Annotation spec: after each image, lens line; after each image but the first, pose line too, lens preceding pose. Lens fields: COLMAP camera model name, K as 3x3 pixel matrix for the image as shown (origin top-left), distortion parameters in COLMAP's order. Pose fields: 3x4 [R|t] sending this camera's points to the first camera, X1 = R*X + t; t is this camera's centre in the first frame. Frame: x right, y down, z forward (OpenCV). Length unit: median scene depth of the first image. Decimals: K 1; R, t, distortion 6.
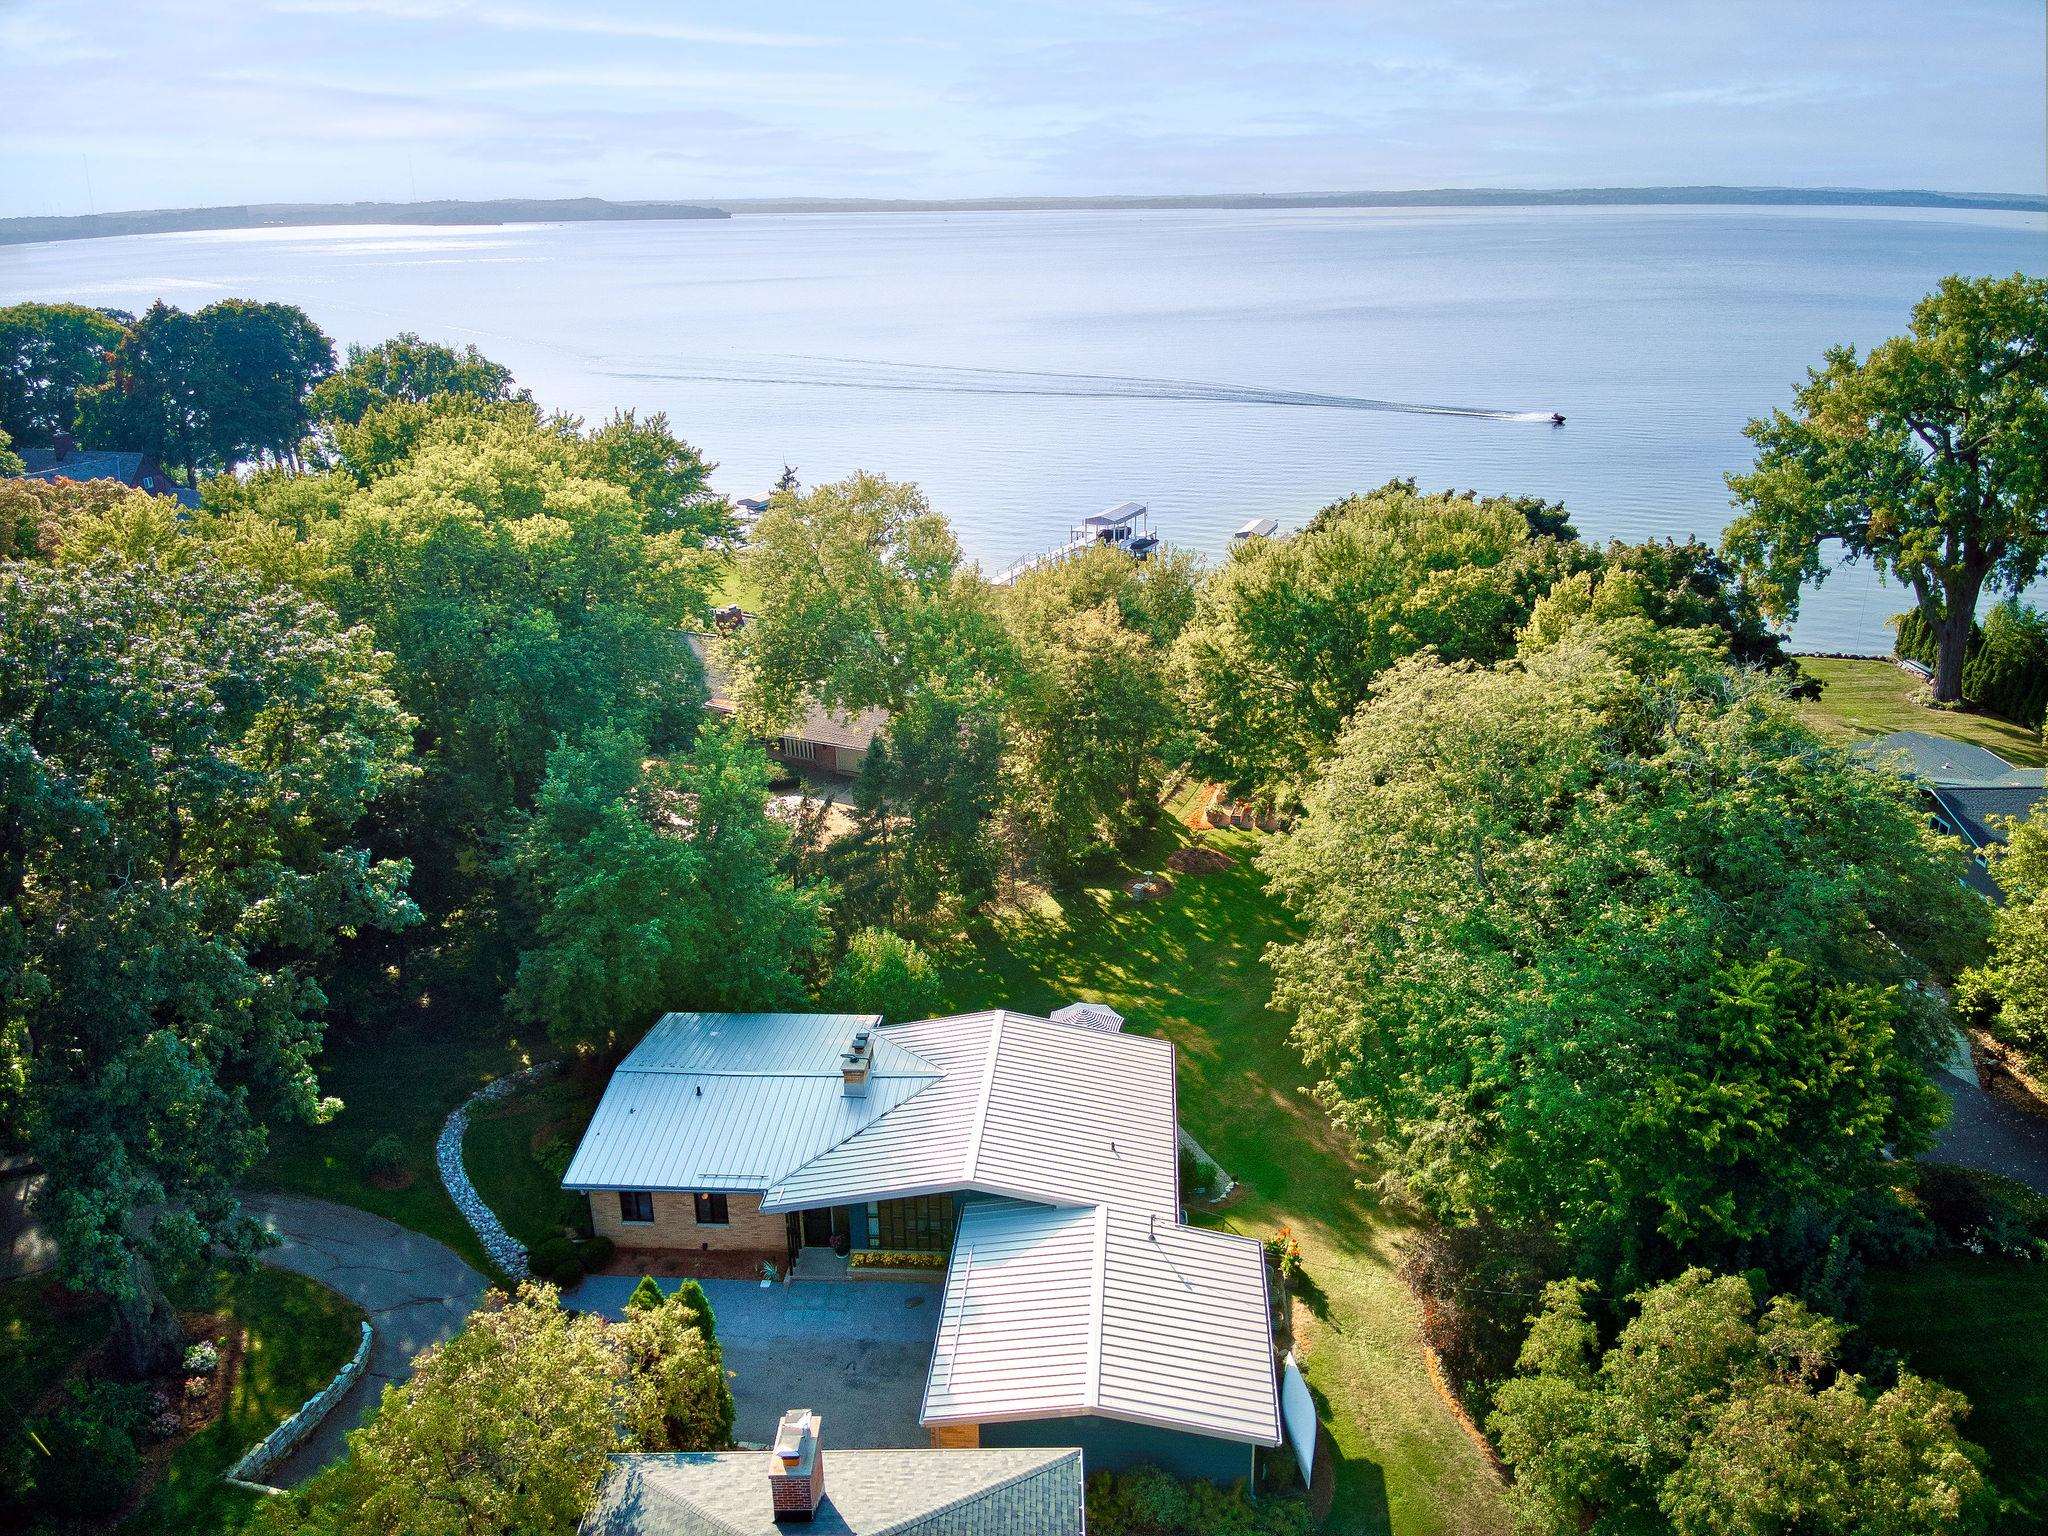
lens RADIAL K [[1429.3, 0, 1024.1], [0, 1429.3, 771.7], [0, 0, 1]] dist [0.028993, -0.000854]
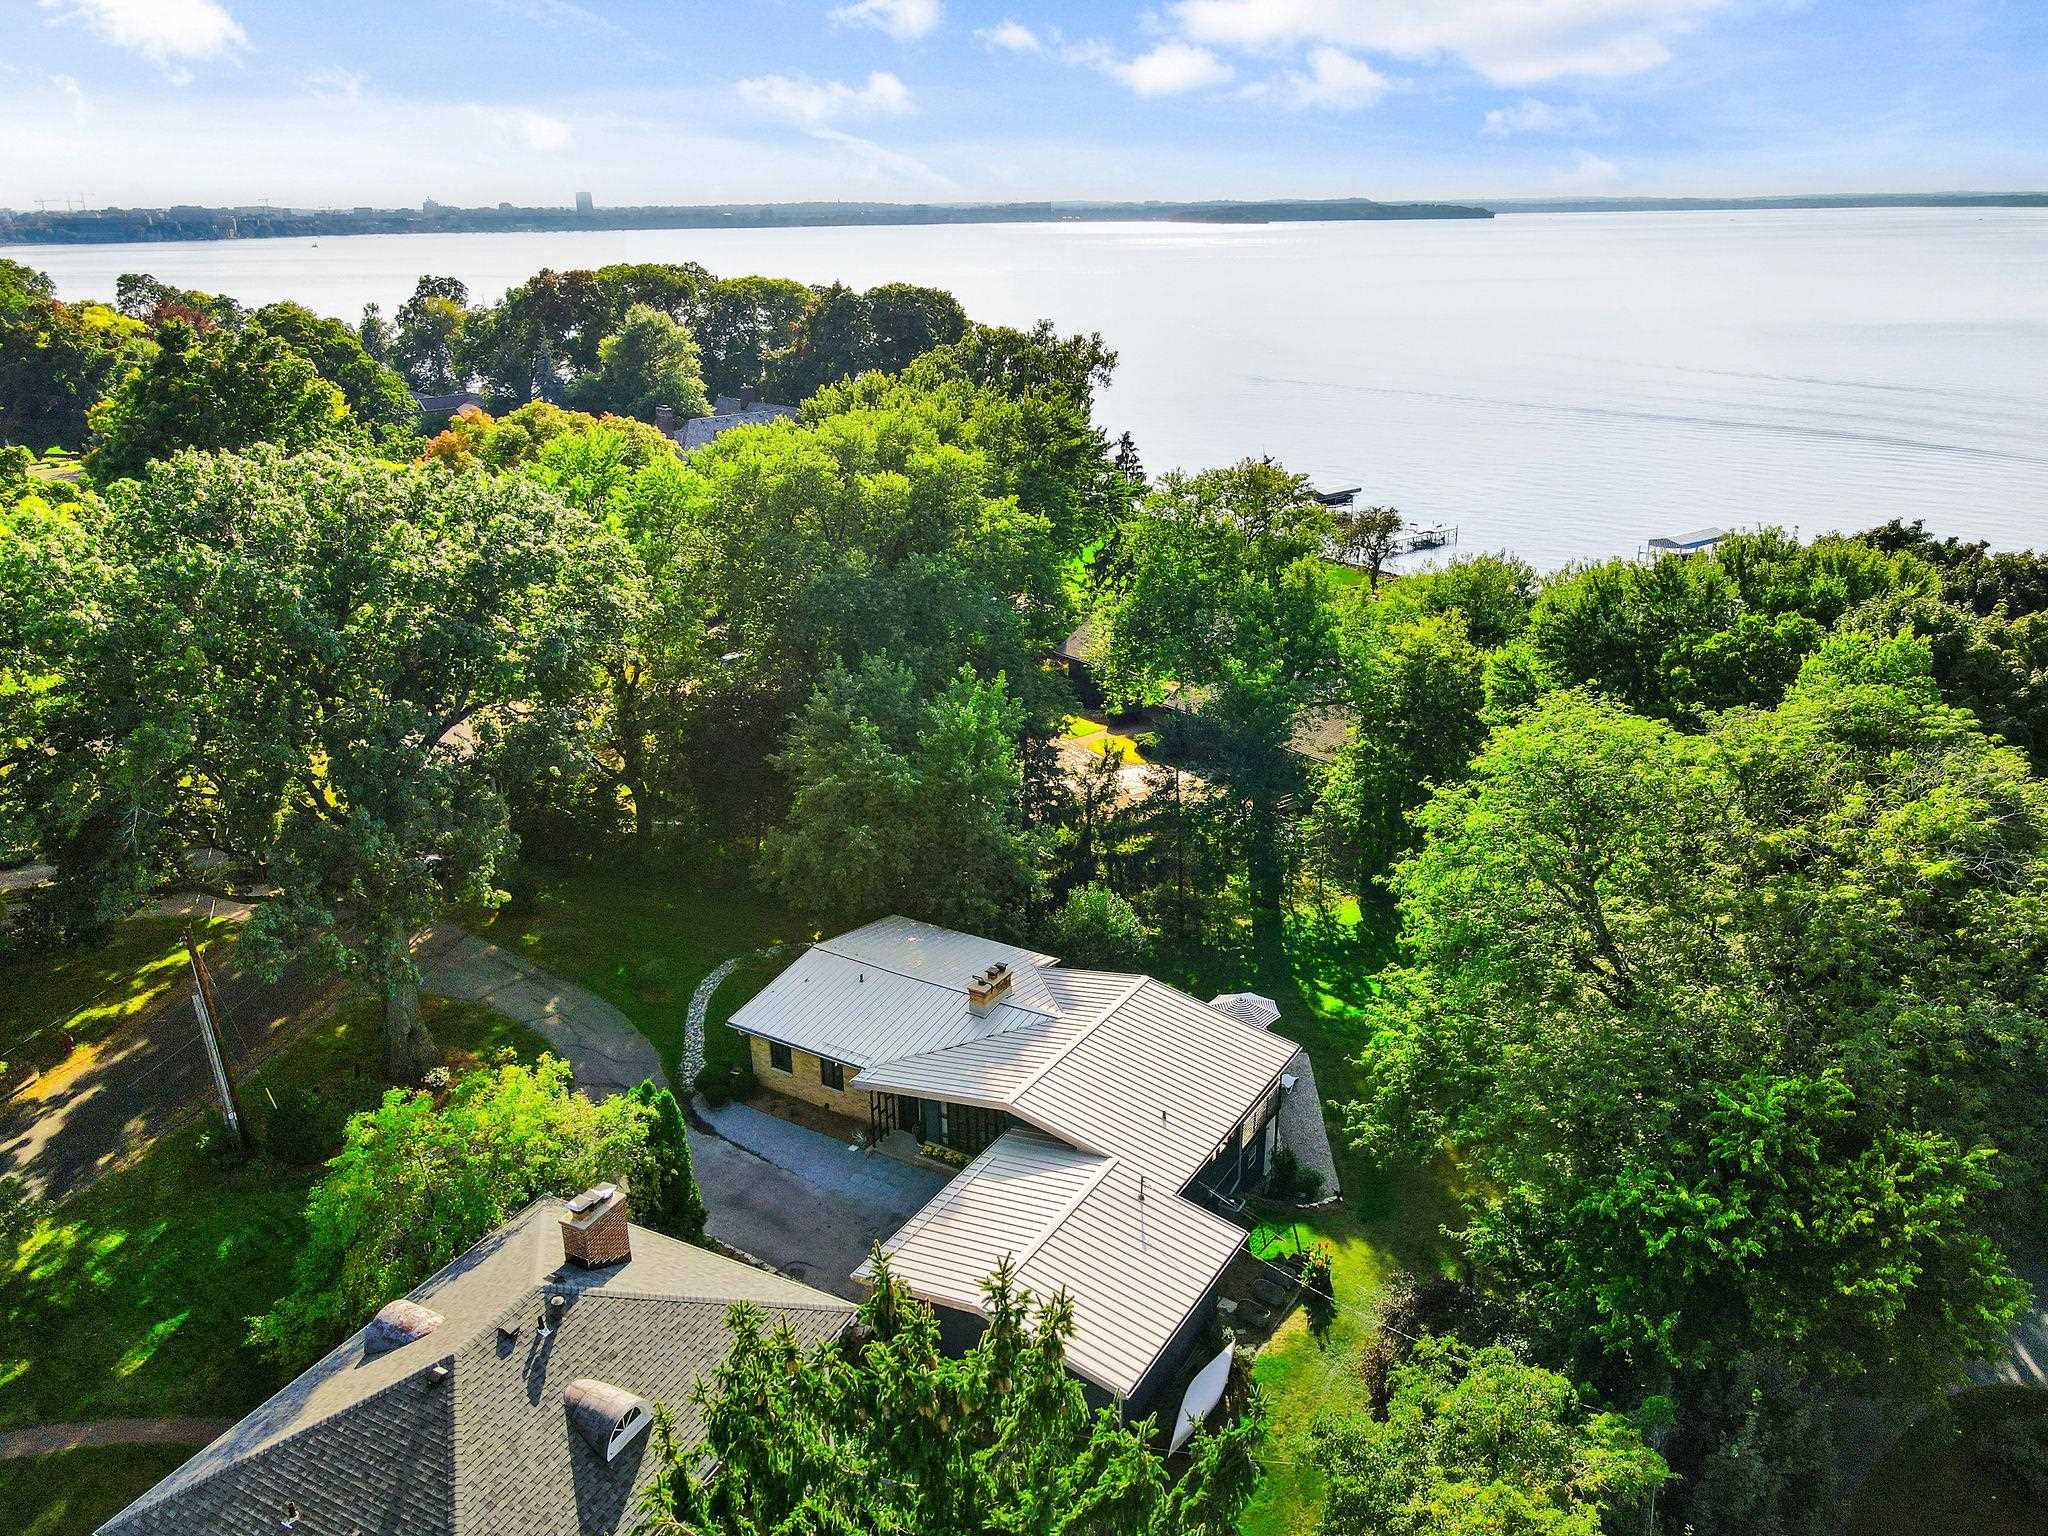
lens RADIAL K [[1429.3, 0, 1002.9], [0, 1429.3, 764.1], [0, 0, 1]] dist [0.028993, -0.000854]
pose [[0.897251, 0.164817, -0.409604, 0.295264], [-0.164866, 0.985678, 0.035476, -0.004543], [0.409585, 0.035699, 0.911573, -0.001029]]
